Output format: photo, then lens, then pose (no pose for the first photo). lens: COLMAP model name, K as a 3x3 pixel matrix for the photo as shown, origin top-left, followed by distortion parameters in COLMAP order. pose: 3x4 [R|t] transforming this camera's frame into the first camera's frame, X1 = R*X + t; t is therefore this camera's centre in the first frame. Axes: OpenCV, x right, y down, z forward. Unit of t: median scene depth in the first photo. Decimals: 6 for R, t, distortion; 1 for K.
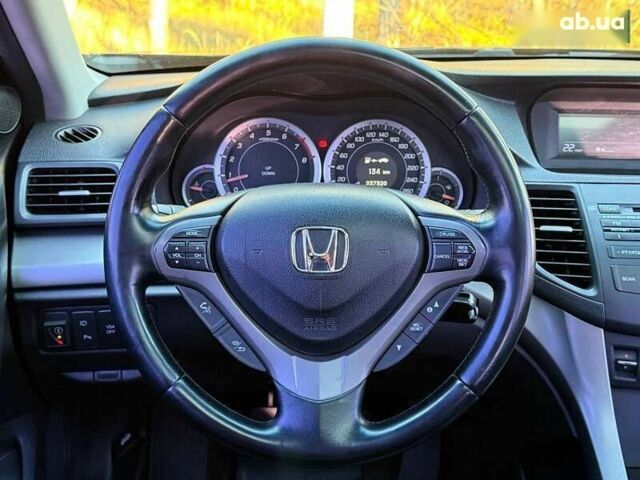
lens RADIAL K [[824.4, 0, 320.0], [0, 824.4, 240.0], [0, 0, 1]] dist [0.118667, 0.025409]
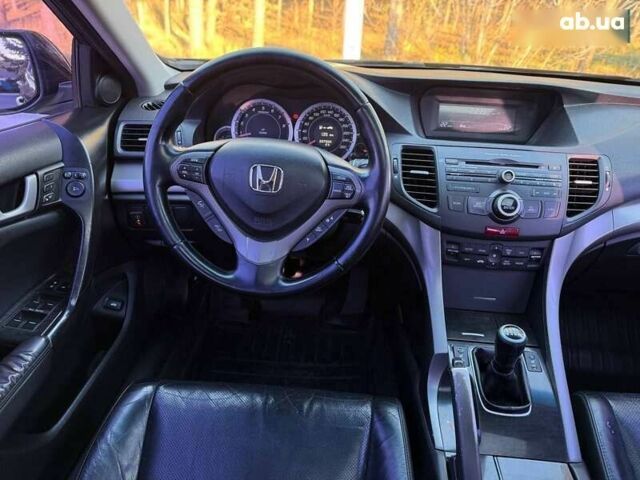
lens RADIAL K [[448.7, 0, 320.0], [0, 448.7, 240.0], [0, 0, 1]] dist [0.089845, -0.129844]
pose [[0.997118, 0.051453, -0.055753, 0.136482], [-0.042765, 0.988190, 0.147145, -0.003642], [0.062665, -0.144337, 0.987542, 0.048737]]
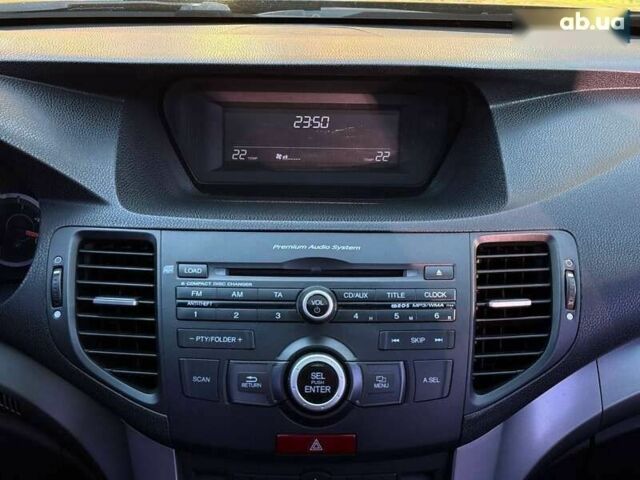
lens RADIAL K [[897.7, 0, 320.0], [0, 897.7, 240.0], [0, 0, 1]] dist [0.121188, 0.037414]
pose [[0.999365, -0.013425, 0.033011, 0.421919], [0.011147, 0.997606, 0.068250, -0.110014], [-0.033848, -0.067838, 0.997122, 0.261418]]
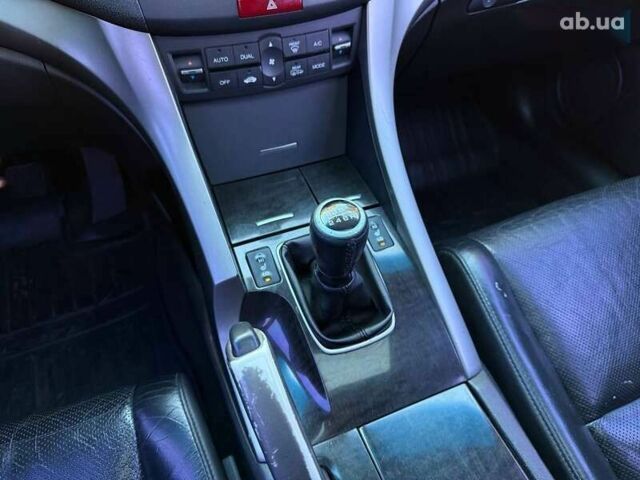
lens RADIAL K [[464.8, 0, 320.0], [0, 464.8, 240.0], [0, 0, 1]] dist [-0.009680, -0.002804]
pose [[0.918486, -0.289257, 0.269655, 0.302739], [0.133140, 0.868271, 0.477891, 0.085816], [-0.372367, -0.403034, 0.836006, 0.482969]]
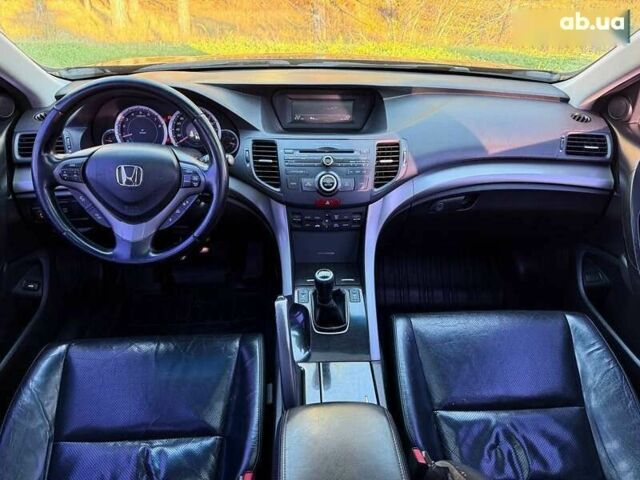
lens RADIAL K [[448.7, 0, 320.0], [0, 448.7, 240.0], [0, 0, 1]] dist [0.089845, -0.129844]
pose [[0.998453, -0.027489, 0.048327, 0.360506], [0.017074, 0.978820, 0.204009, -0.048663], [-0.052911, -0.202868, 0.977775, -0.219725]]
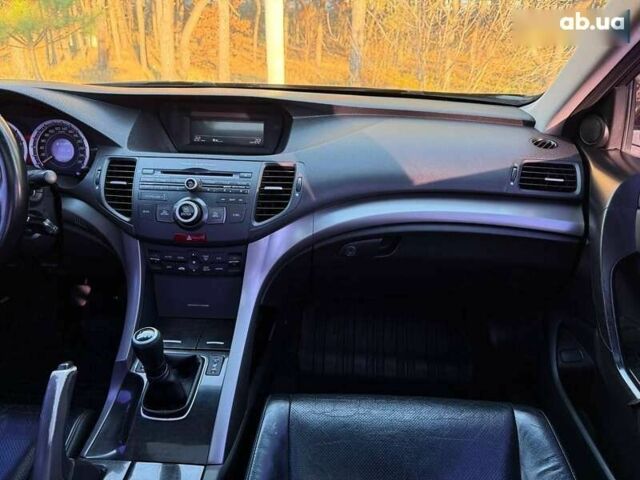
lens RADIAL K [[448.7, 0, 320.0], [0, 448.7, 240.0], [0, 0, 1]] dist [0.089845, -0.129844]
pose [[0.999194, 0.013718, -0.037733, 0.733961], [-0.010280, 0.995903, 0.089839, 0.015556], [0.038811, -0.089378, 0.995241, 0.059222]]
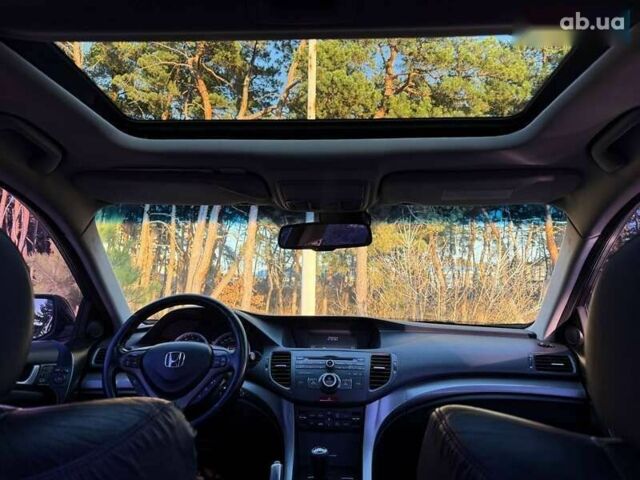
lens RADIAL K [[448.7, 0, 320.0], [0, 448.7, 240.0], [0, 0, 1]] dist [0.089845, -0.129844]
pose [[0.999135, -0.010852, -0.040136, 0.472907], [-0.009101, 0.884839, -0.465809, 0.308945], [0.040568, 0.465771, 0.883975, -0.501558]]
